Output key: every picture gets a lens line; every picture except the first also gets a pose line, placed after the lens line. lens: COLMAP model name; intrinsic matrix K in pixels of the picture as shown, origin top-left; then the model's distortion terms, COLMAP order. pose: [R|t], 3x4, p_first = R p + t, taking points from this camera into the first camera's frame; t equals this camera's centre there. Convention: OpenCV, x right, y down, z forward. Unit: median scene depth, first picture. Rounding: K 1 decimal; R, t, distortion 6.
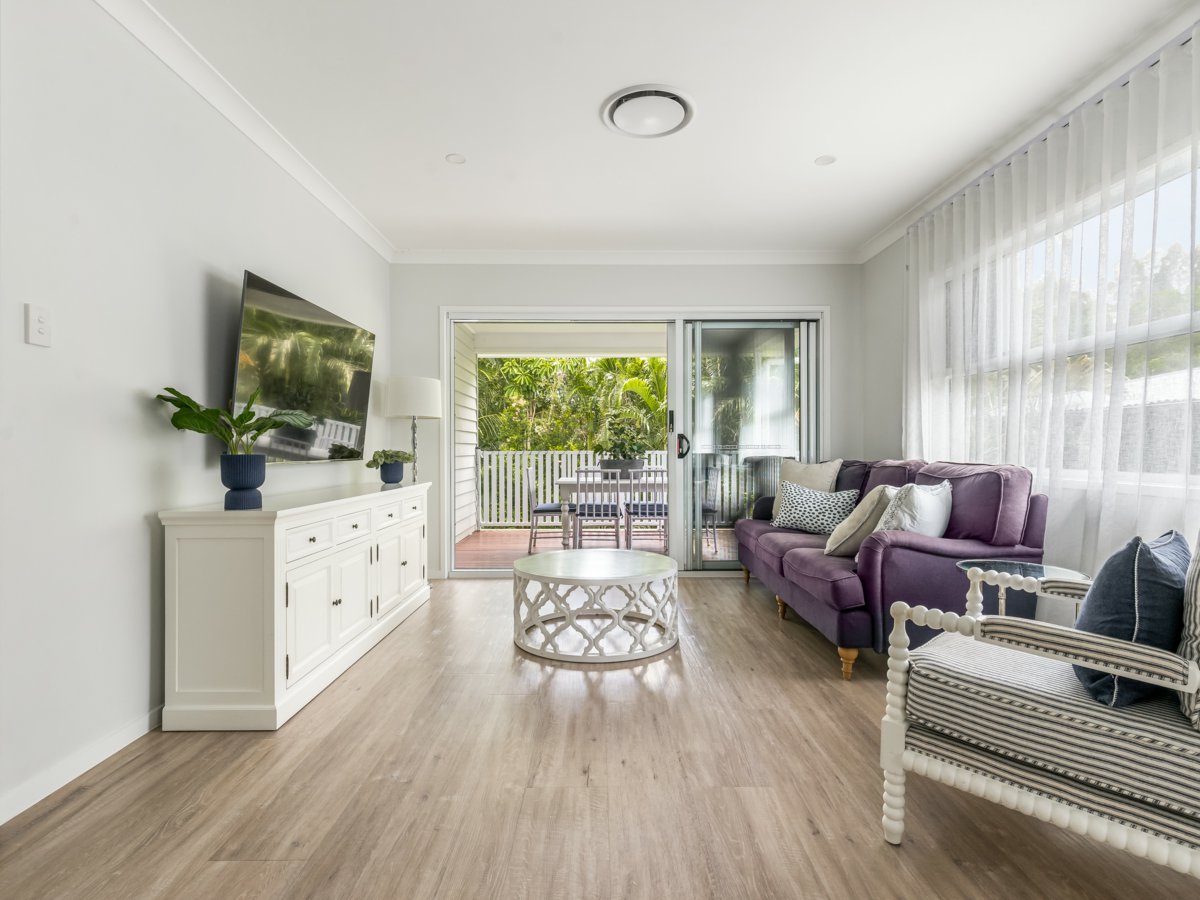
lens RADIAL K [[618.1, 0, 604.3], [0, 618.1, 448.3], [0, 0, 1]] dist [0.002970, 0.000155]
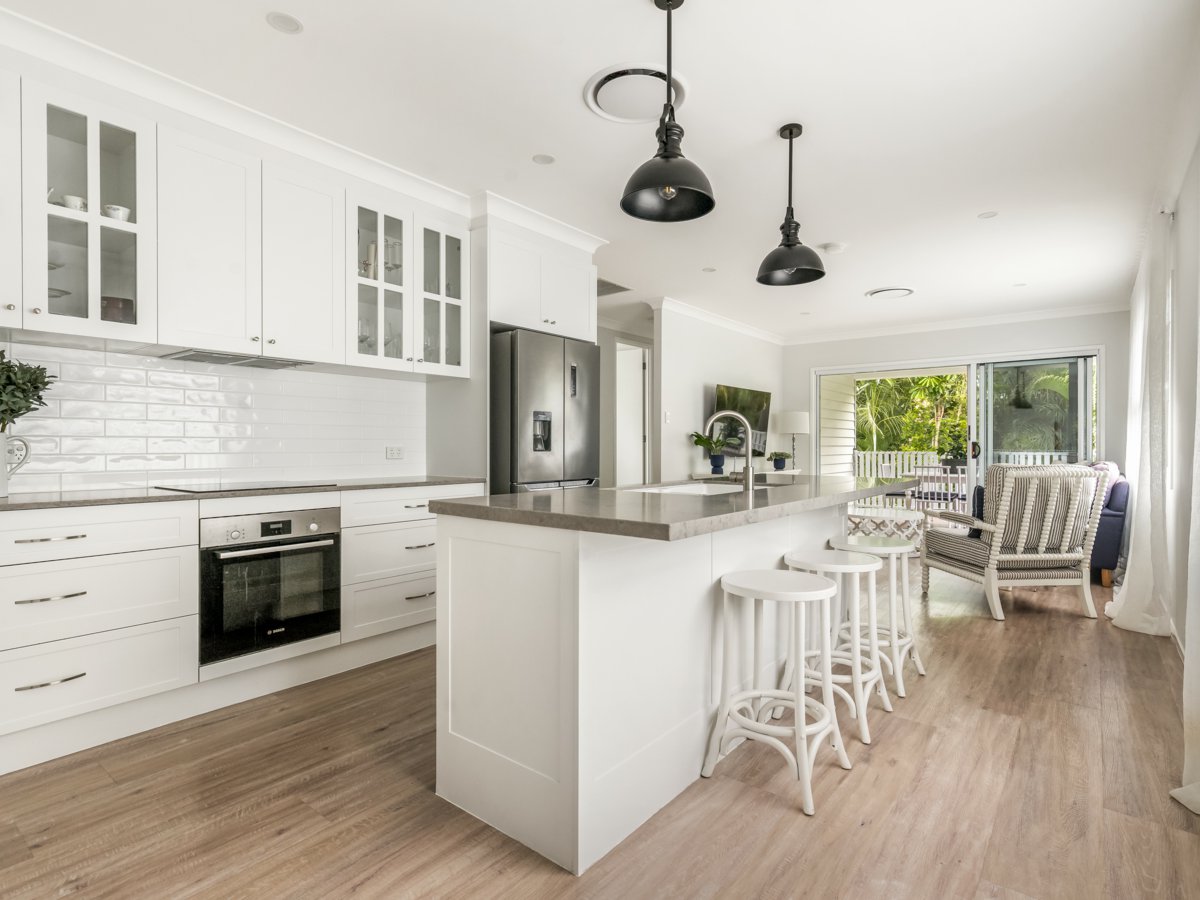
lens RADIAL K [[618.1, 0, 604.3], [0, 618.1, 448.3], [0, 0, 1]] dist [0.002970, 0.000155]
pose [[0.787476, 0.004759, -0.616327, 0.258326], [-0.001065, 0.999979, 0.006360, -0.012764], [0.616344, -0.004352, 0.787465, -0.531939]]
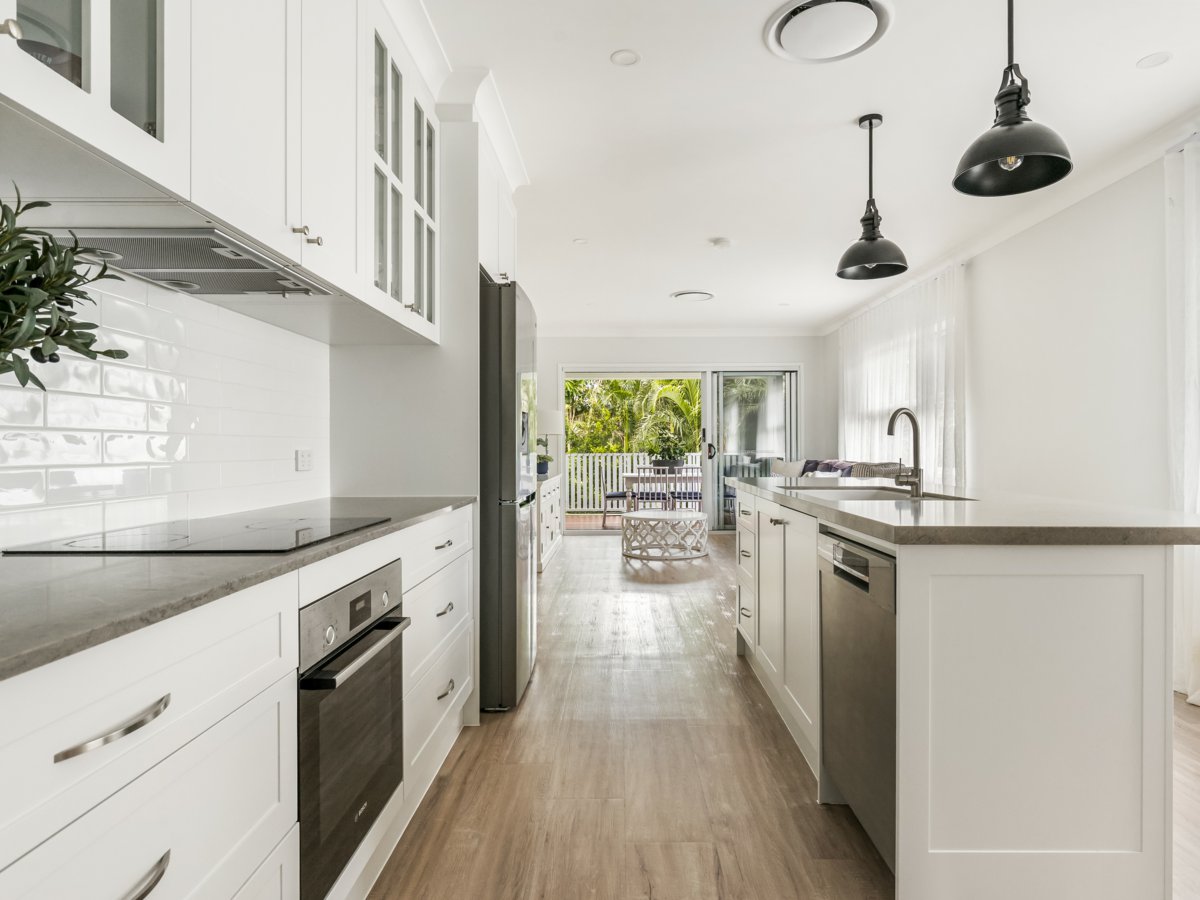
lens RADIAL K [[685.1, 0, 631.6], [0, 685.1, 448.4], [0, 0, 1]] dist [0.002572, 0.001468]
pose [[0.999982, -0.003635, 0.004841, -0.065203], [0.003627, 0.999992, 0.001703, -0.011243], [-0.004847, -0.001686, 0.999987, -0.573707]]
